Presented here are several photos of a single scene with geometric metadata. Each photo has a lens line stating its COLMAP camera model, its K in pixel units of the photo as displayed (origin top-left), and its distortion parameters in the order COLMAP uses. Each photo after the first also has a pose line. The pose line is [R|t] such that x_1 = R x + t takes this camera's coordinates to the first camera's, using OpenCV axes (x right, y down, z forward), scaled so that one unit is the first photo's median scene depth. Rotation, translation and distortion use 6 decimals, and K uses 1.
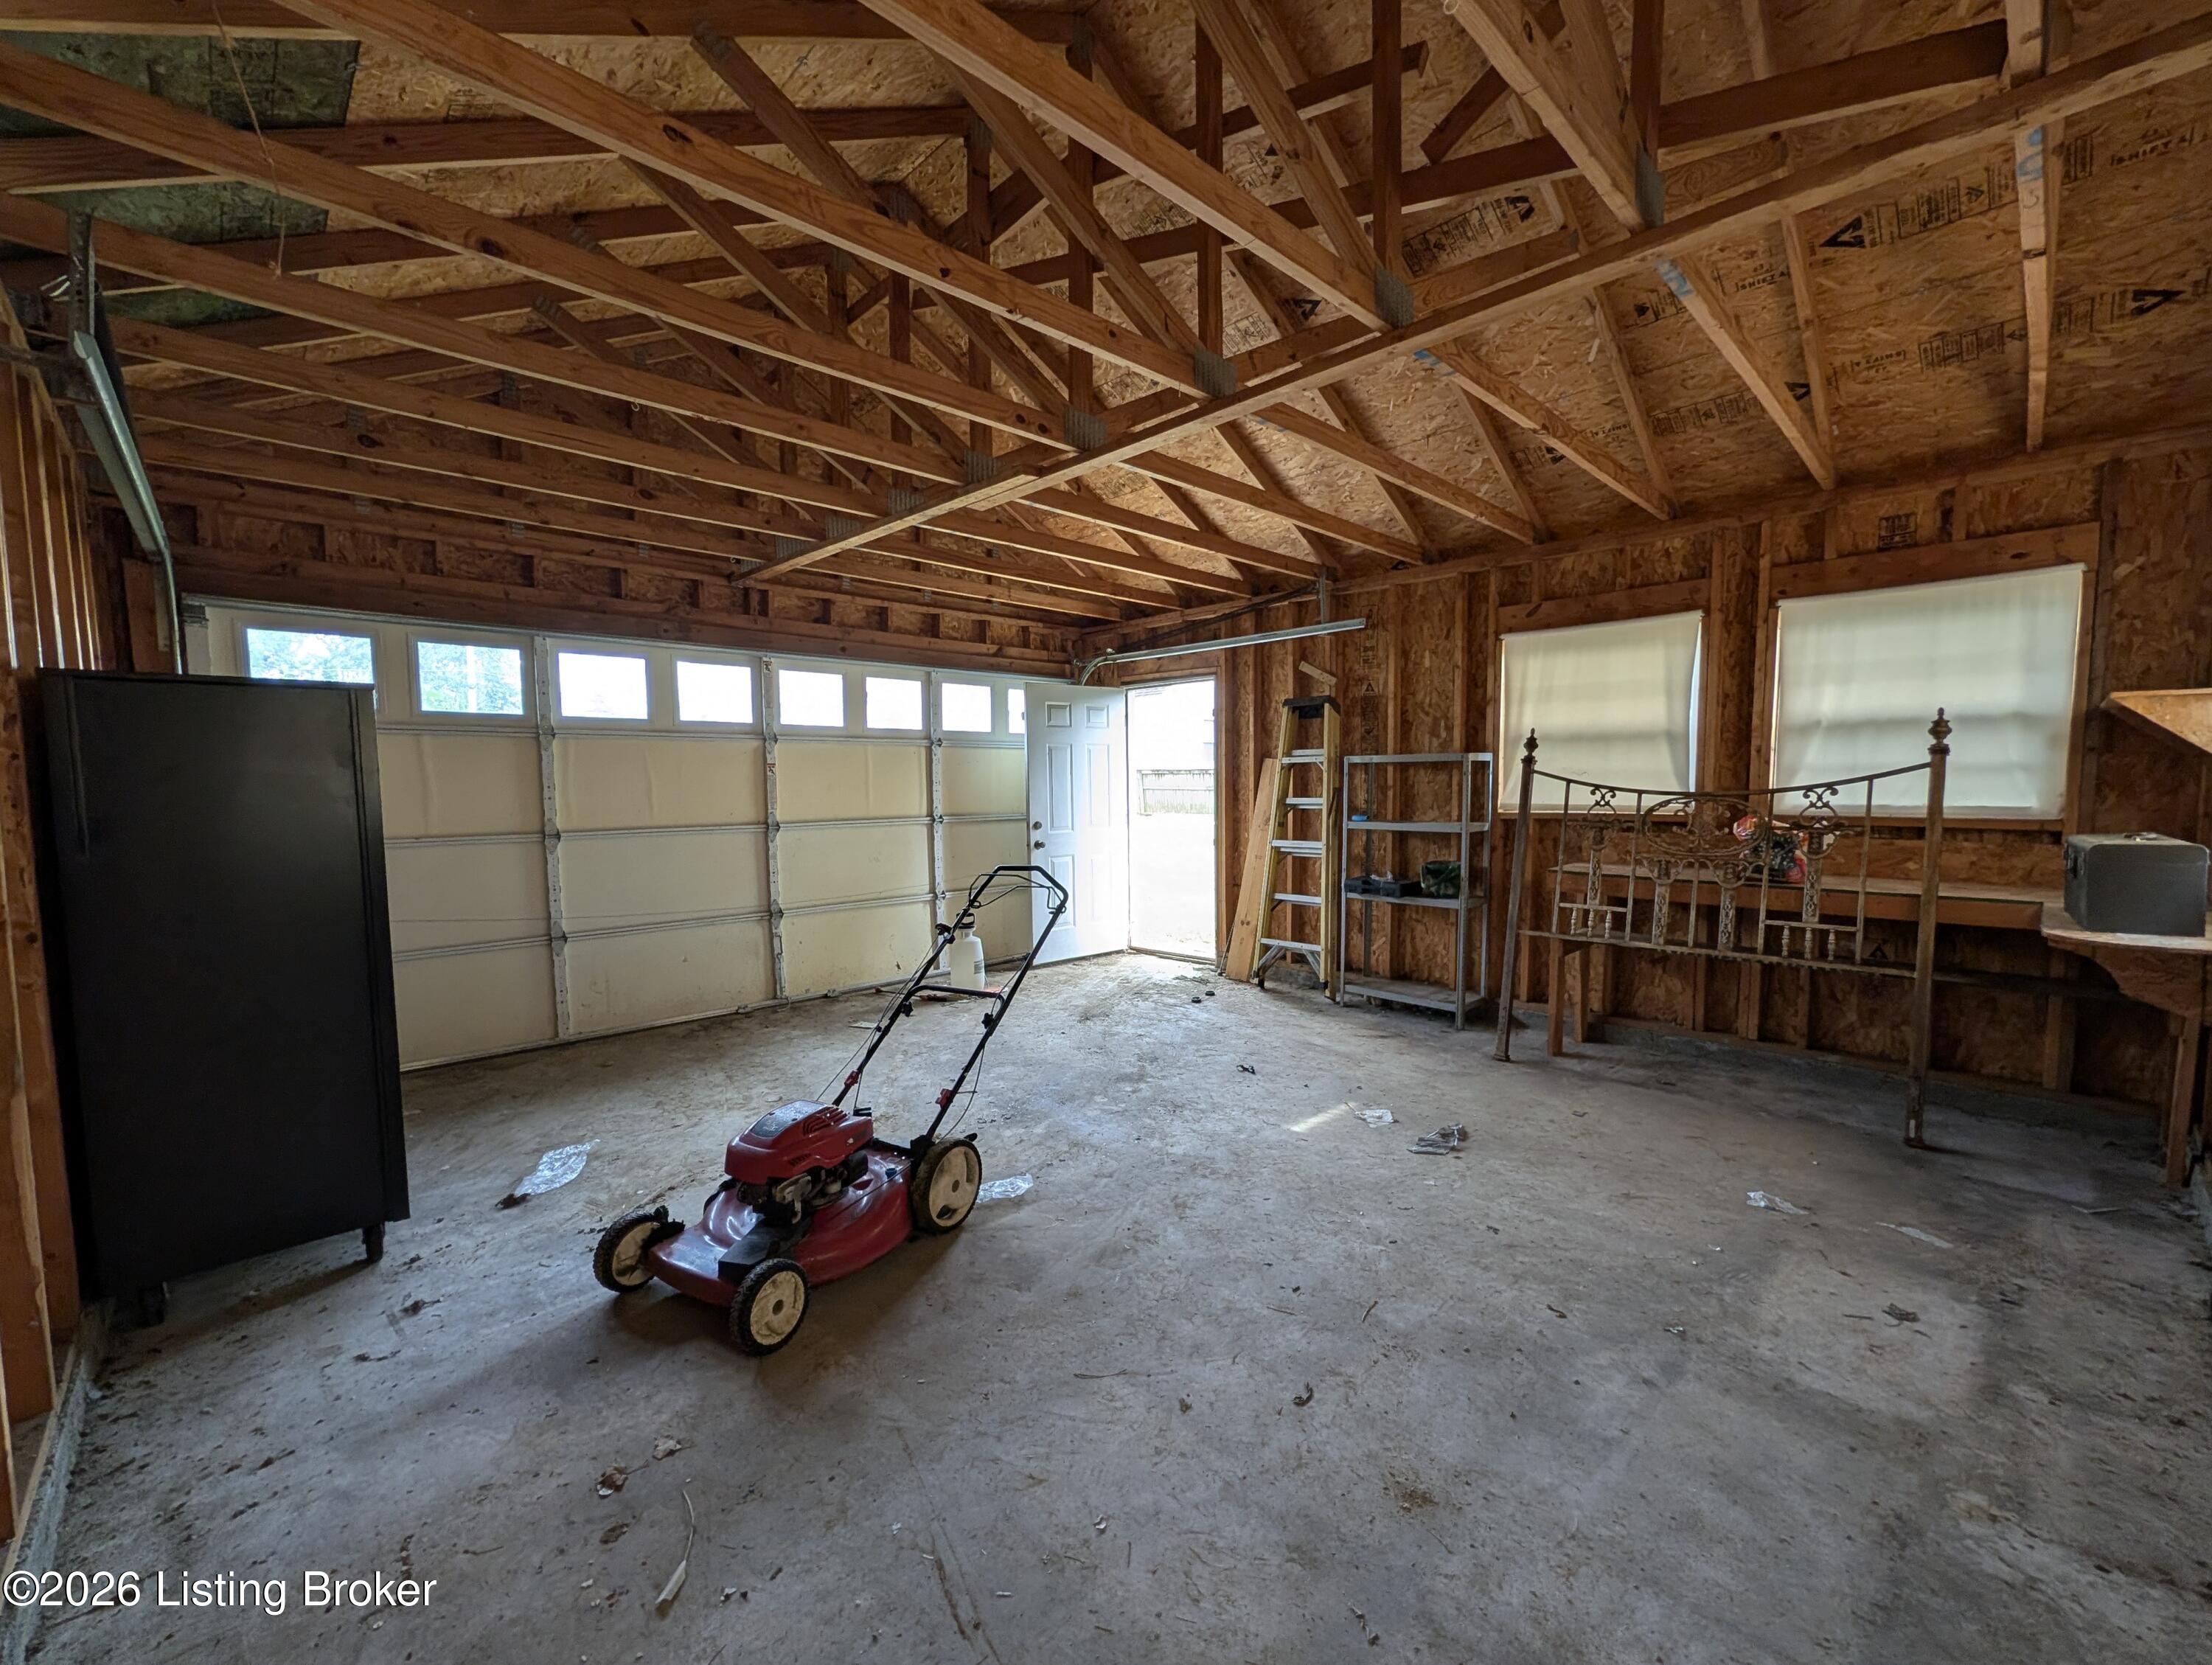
lens RADIAL K [[853.9, 0, 1111.2], [0, 853.9, 839.1], [0, 0, 1]] dist [0.000921, 0.000431]
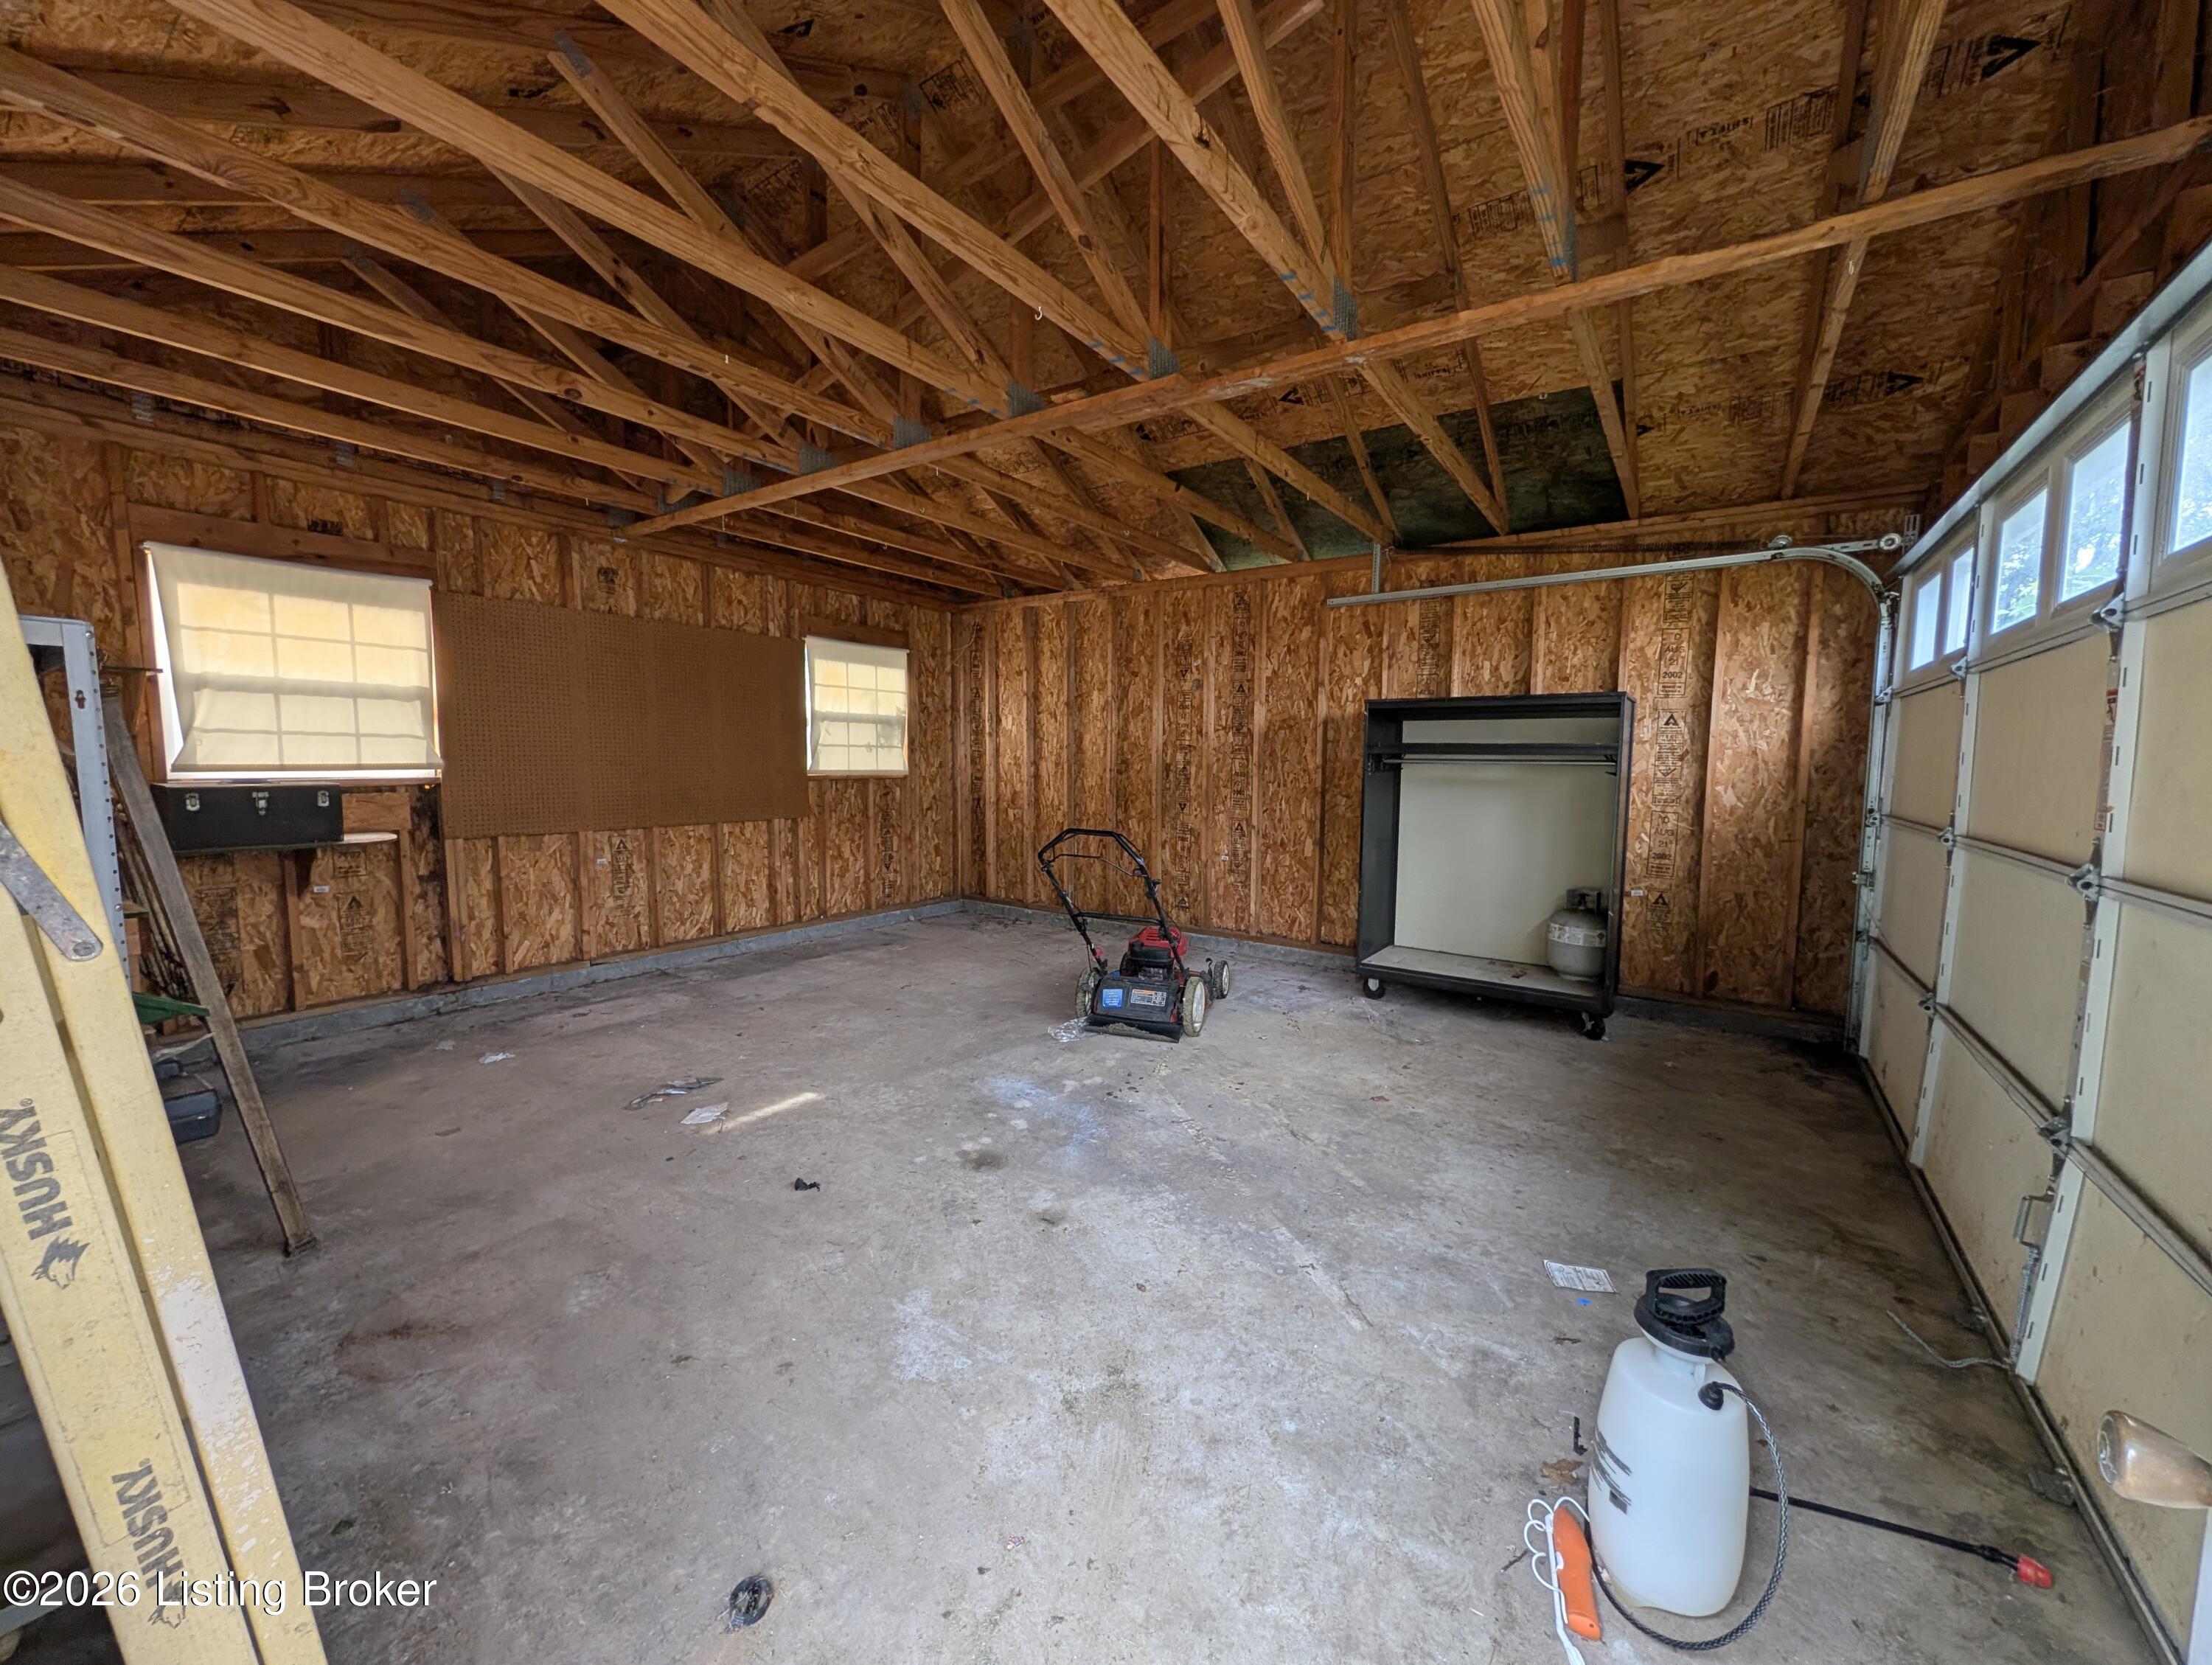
lens RADIAL K [[853.9, 0, 1107.4], [0, 853.9, 833.9], [0, 0, 1]] dist [0.000921, 0.000431]
pose [[-0.980964, 0.013477, -0.193721, 0.066461], [-0.018139, 0.986868, 0.160508, -0.123932], [0.193341, 0.160967, -0.967837, 1.950684]]
